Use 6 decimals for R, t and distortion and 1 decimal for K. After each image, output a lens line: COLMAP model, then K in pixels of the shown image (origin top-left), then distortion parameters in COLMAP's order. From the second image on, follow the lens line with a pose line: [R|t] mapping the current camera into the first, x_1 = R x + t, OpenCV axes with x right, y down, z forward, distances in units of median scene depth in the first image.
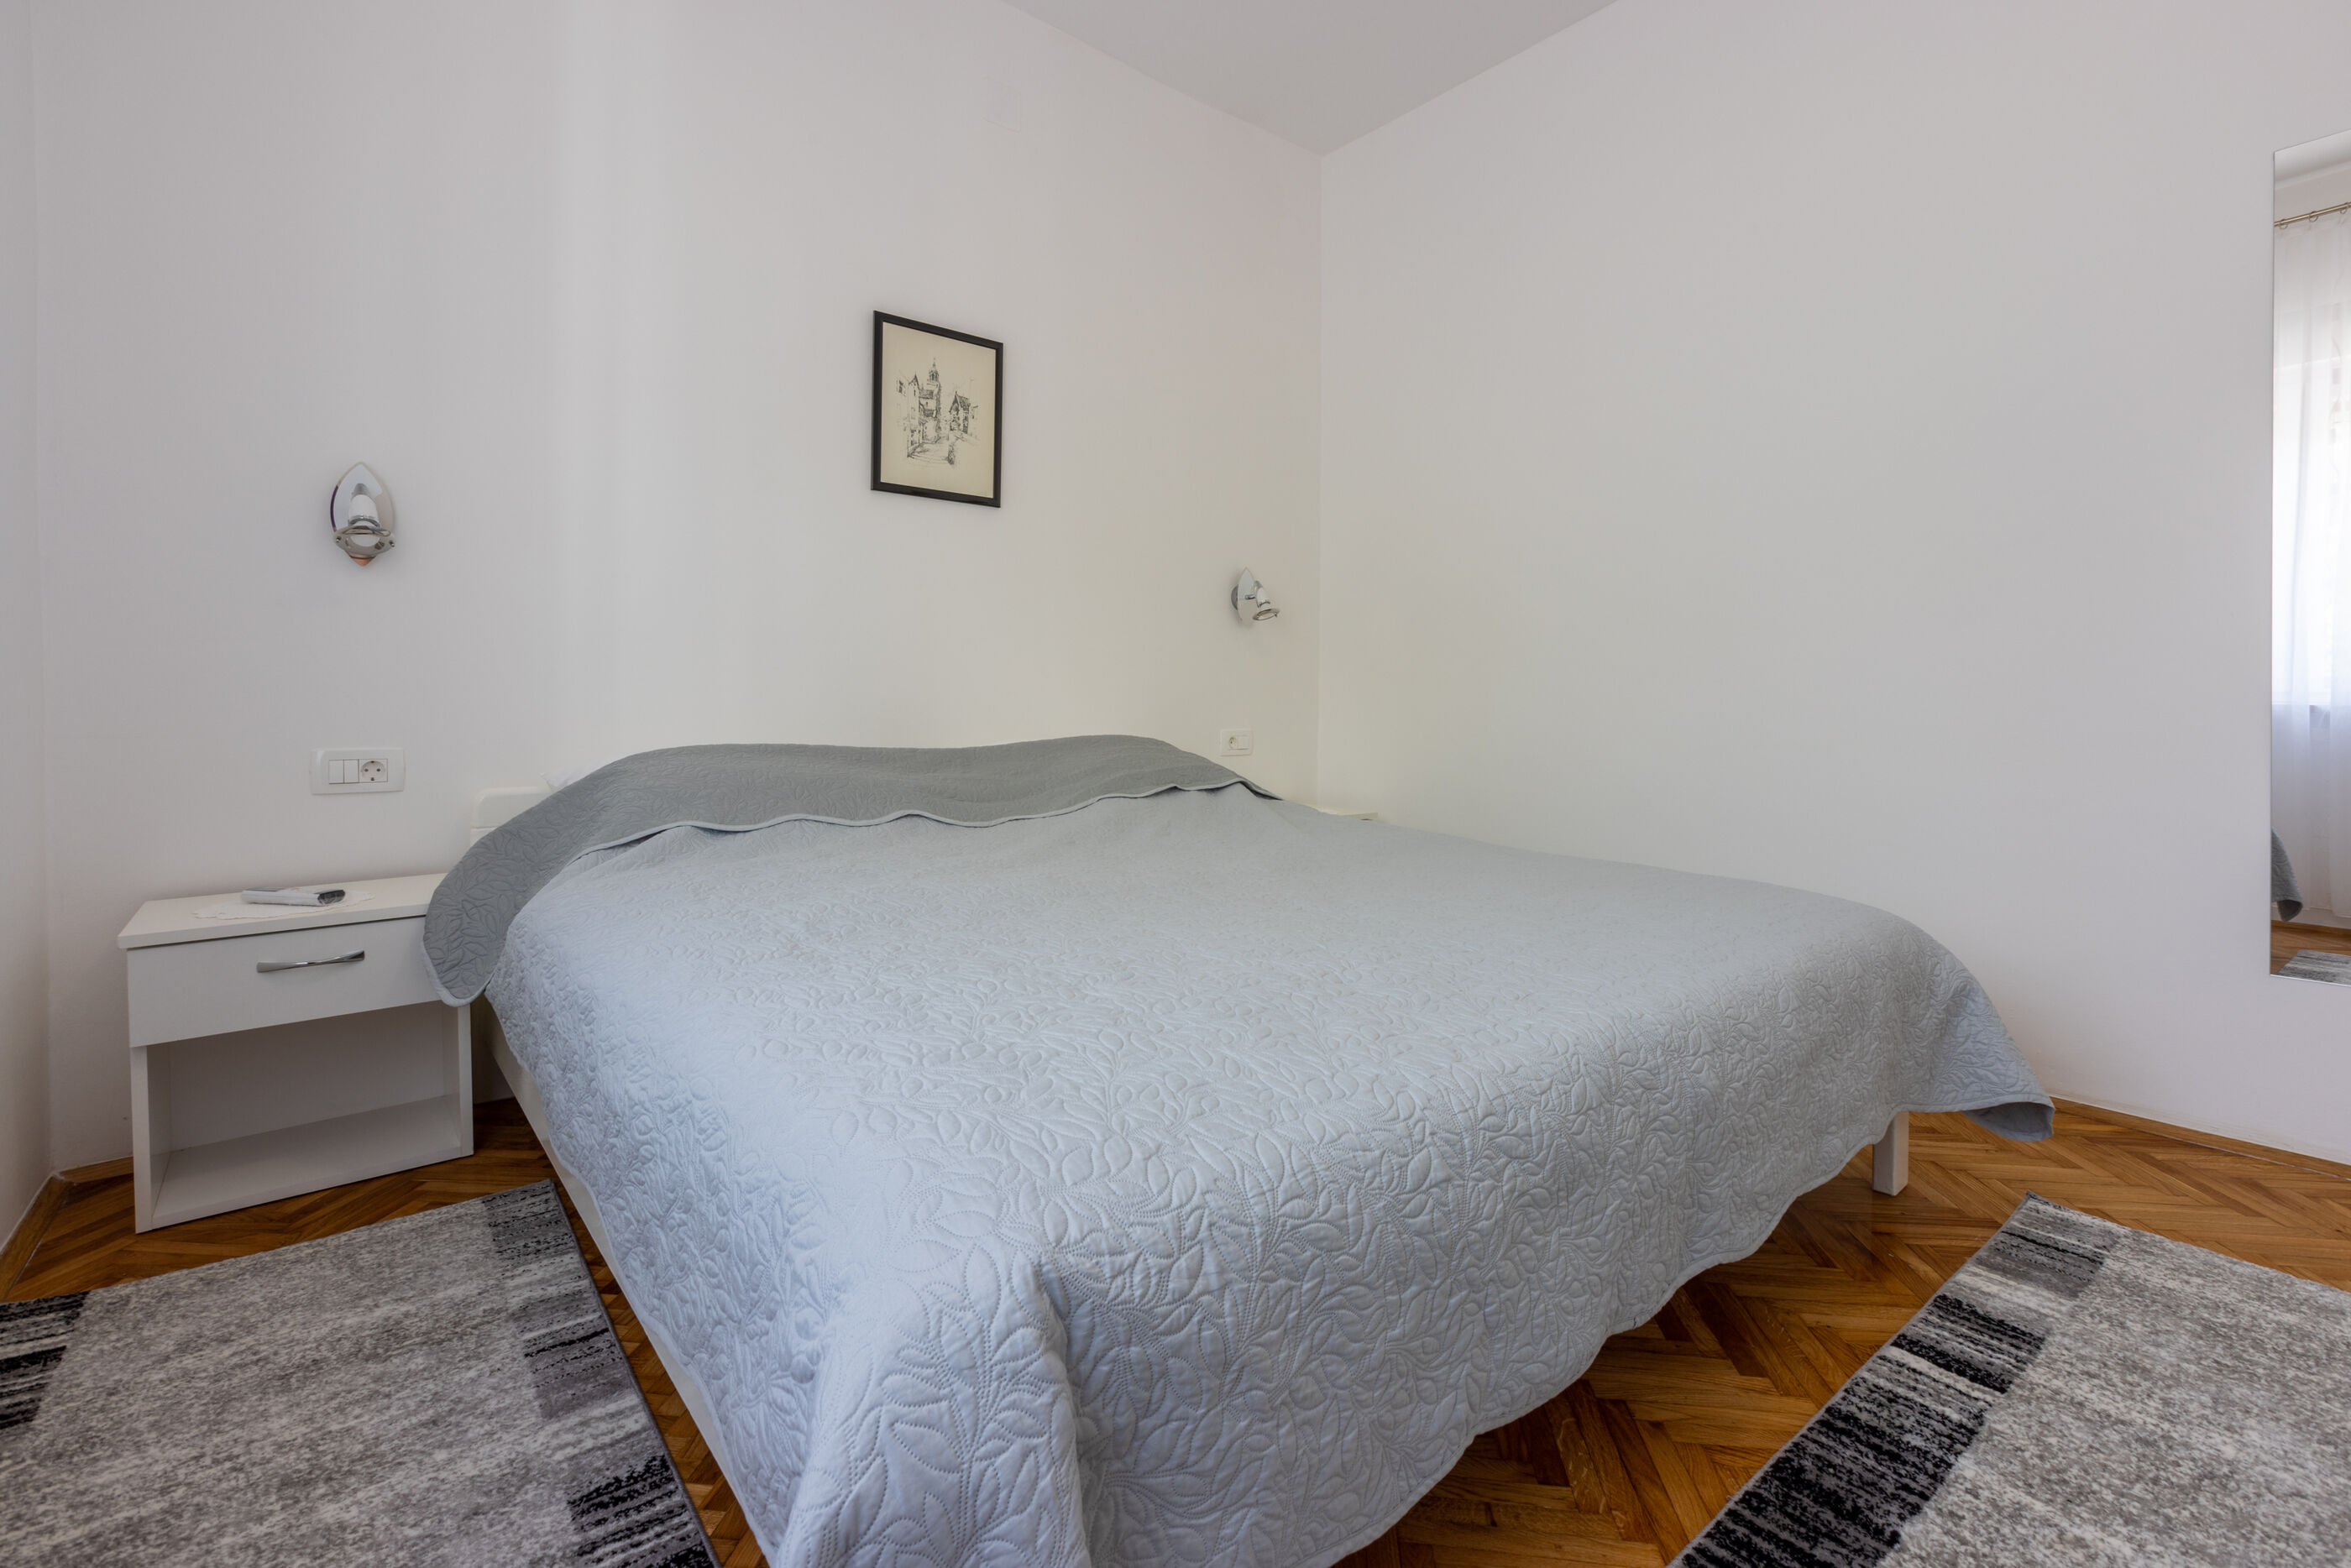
lens RADIAL K [[1058.6, 0, 1180.4], [0, 1058.6, 712.4], [0, 0, 1]] dist [-0.000426, -0.000182]
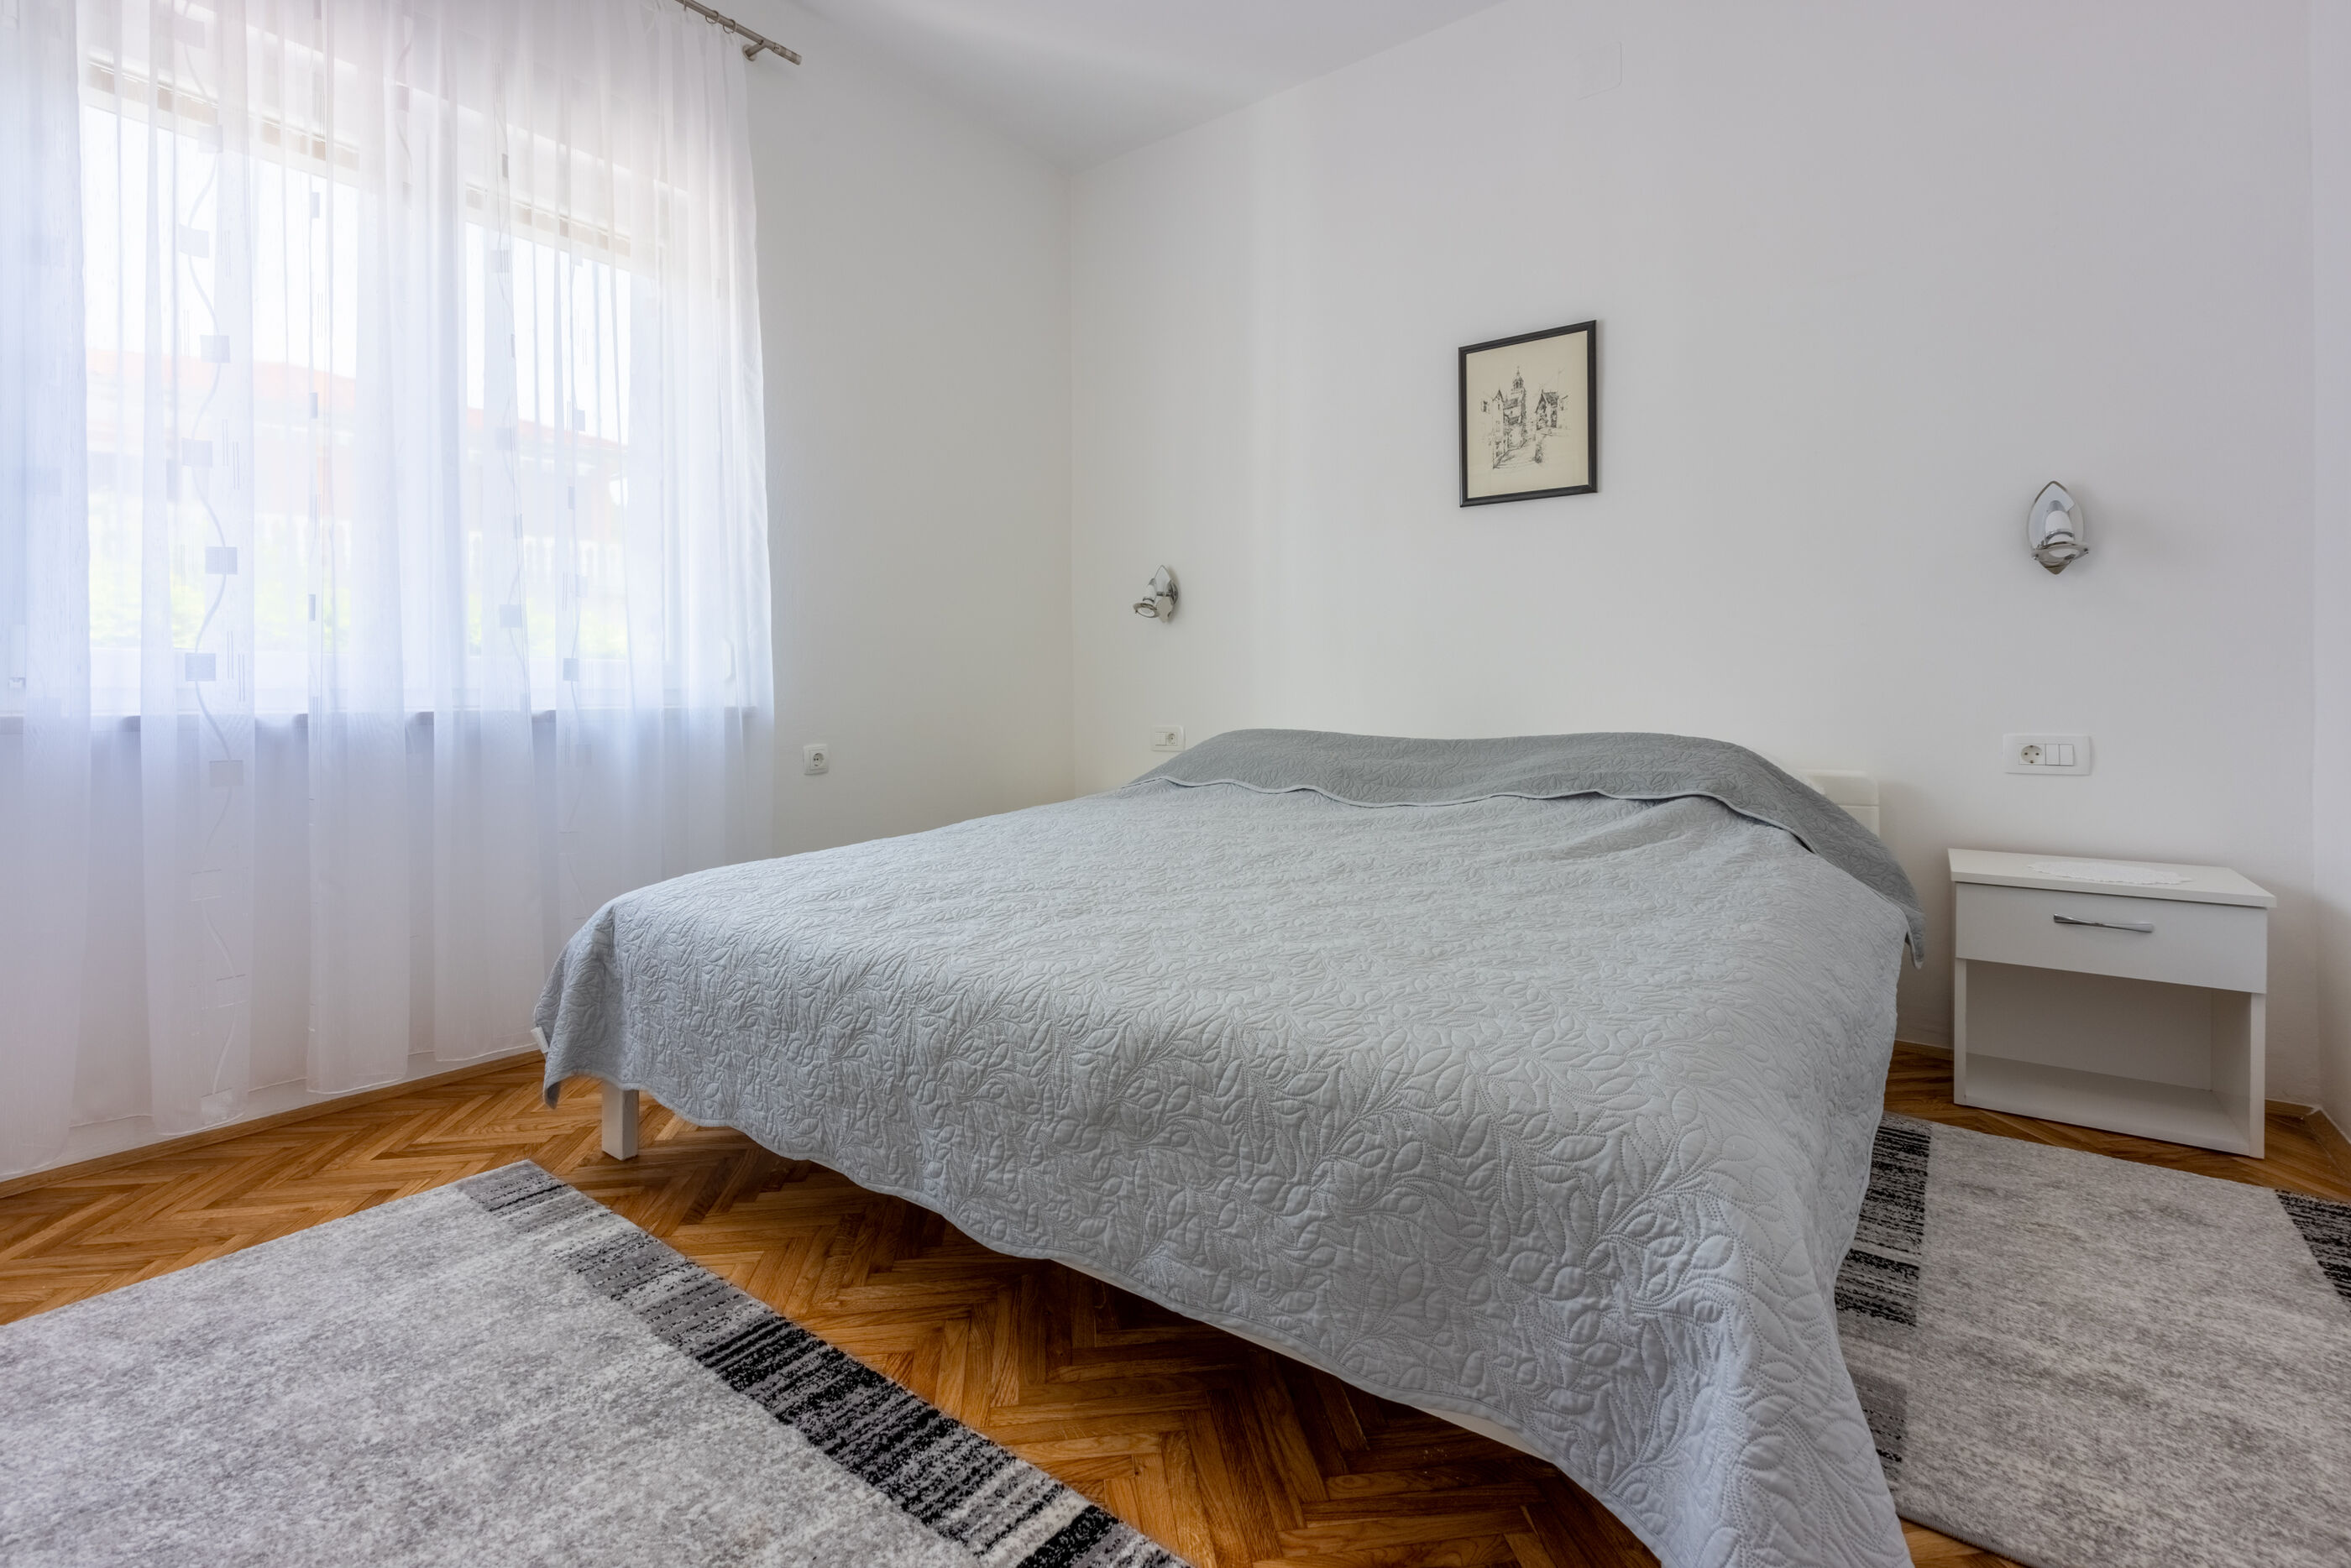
lens RADIAL K [[1058.6, 0, 1180.4], [0, 1058.6, 712.4], [0, 0, 1]] dist [-0.000426, -0.000182]
pose [[0.255543, 0.013924, -0.966697, 0.720534], [-0.004055, 0.999903, 0.013331, -0.006326], [0.966789, 0.000513, 0.255574, 0.425517]]
